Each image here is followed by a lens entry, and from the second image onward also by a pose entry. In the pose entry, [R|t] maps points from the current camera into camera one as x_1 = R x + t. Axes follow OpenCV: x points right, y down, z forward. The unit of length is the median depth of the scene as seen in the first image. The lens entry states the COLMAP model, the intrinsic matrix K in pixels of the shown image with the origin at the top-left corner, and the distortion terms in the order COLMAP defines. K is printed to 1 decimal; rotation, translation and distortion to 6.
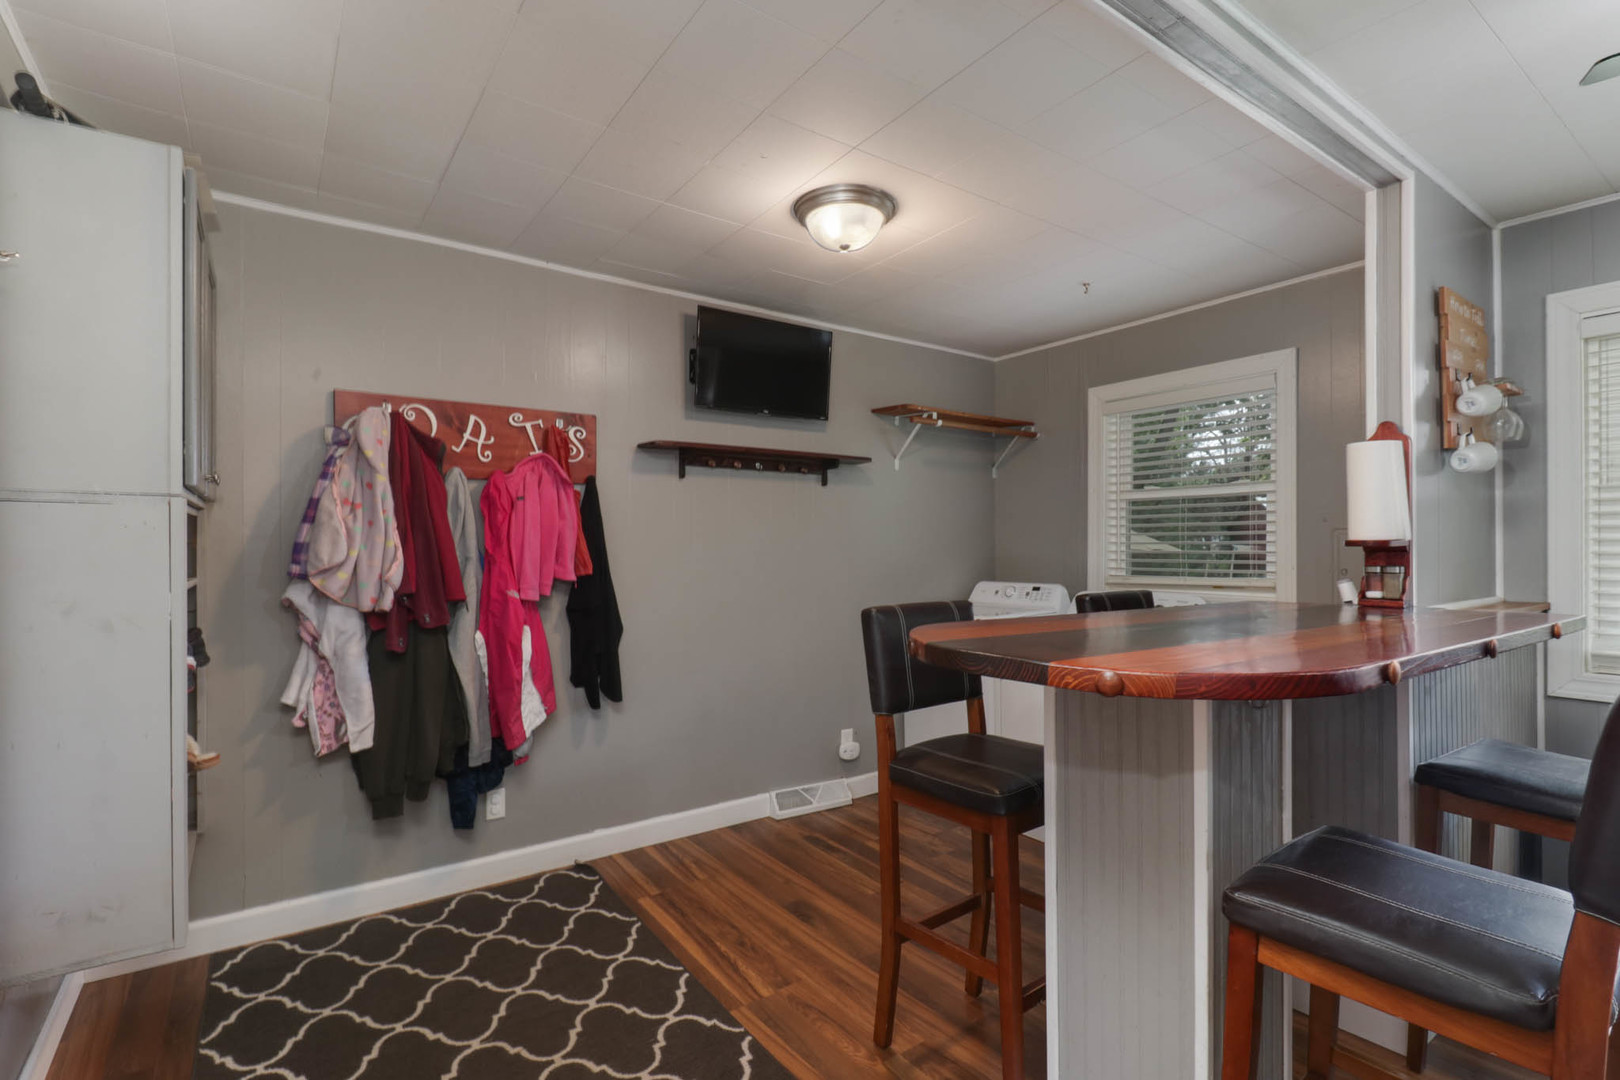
lens RADIAL K [[767.0, 0, 808.0], [0, 767.0, 543.6], [0, 0, 1]] dist [0.005974, -0.001260]
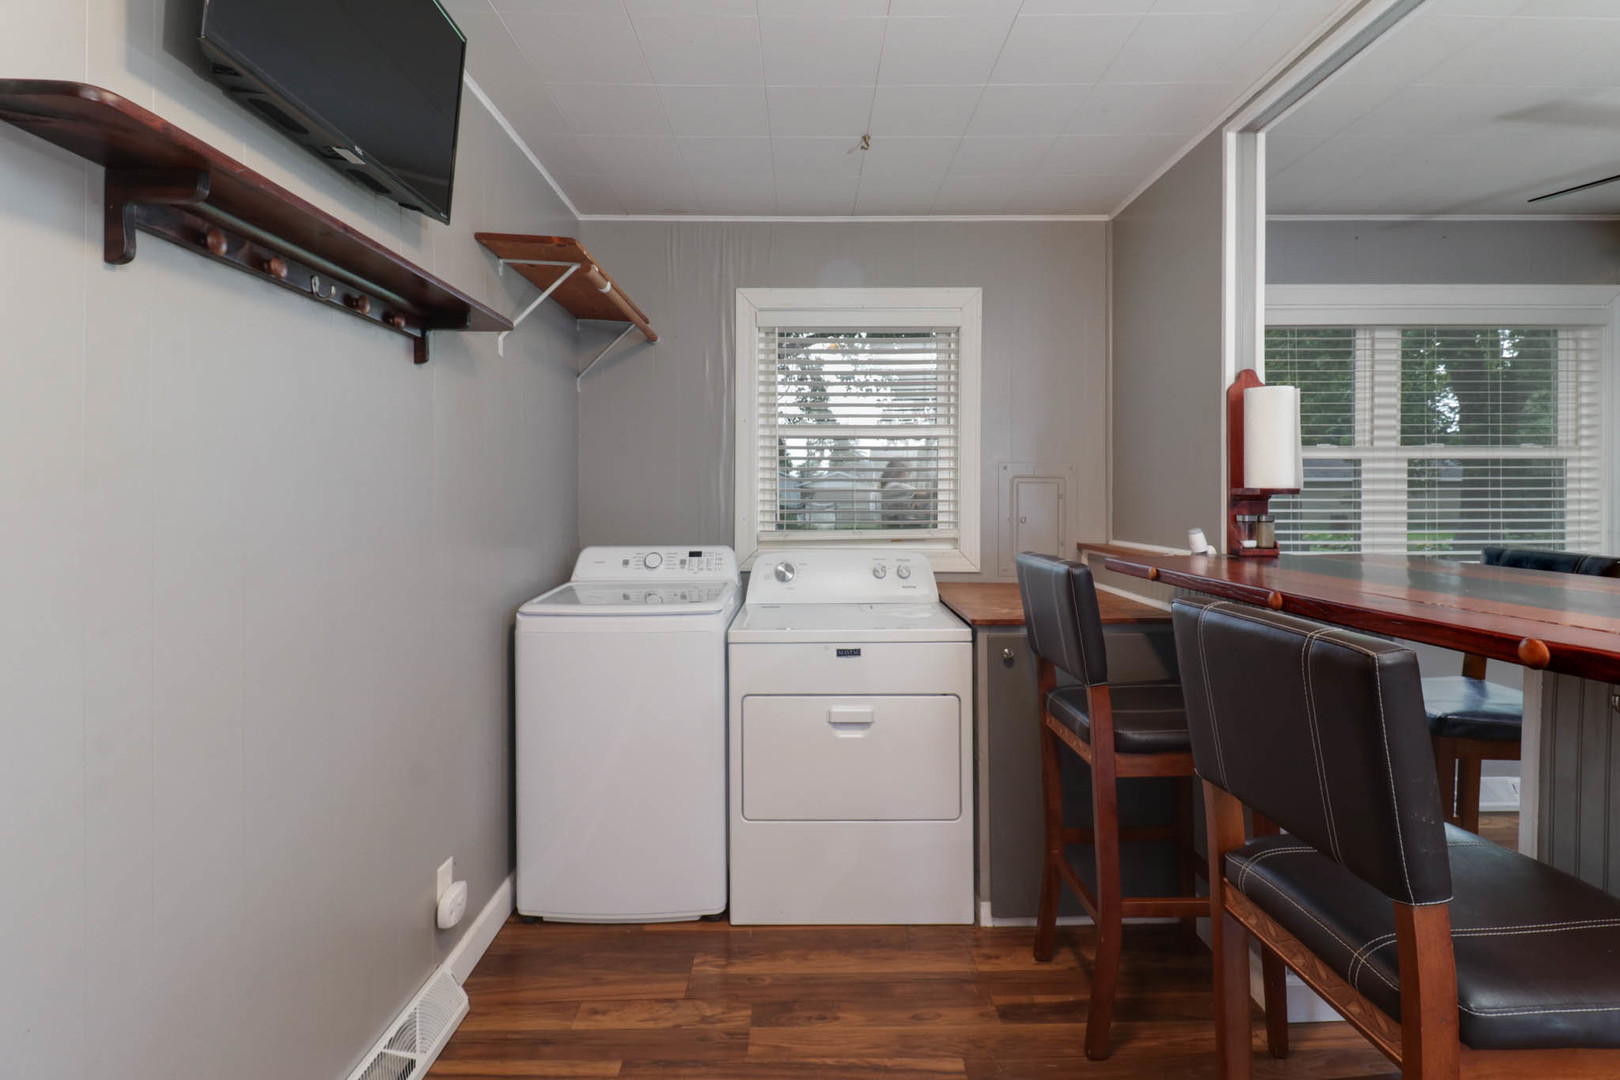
lens RADIAL K [[767.0, 0, 799.5], [0, 767.0, 499.6], [0, 0, 1]] dist [0.005974, -0.001260]
pose [[0.587468, 0.001360, 0.809246, -0.293423], [-0.005841, 0.999980, 0.002560, 0.008637], [-0.809226, -0.006231, 0.587464, 0.687343]]
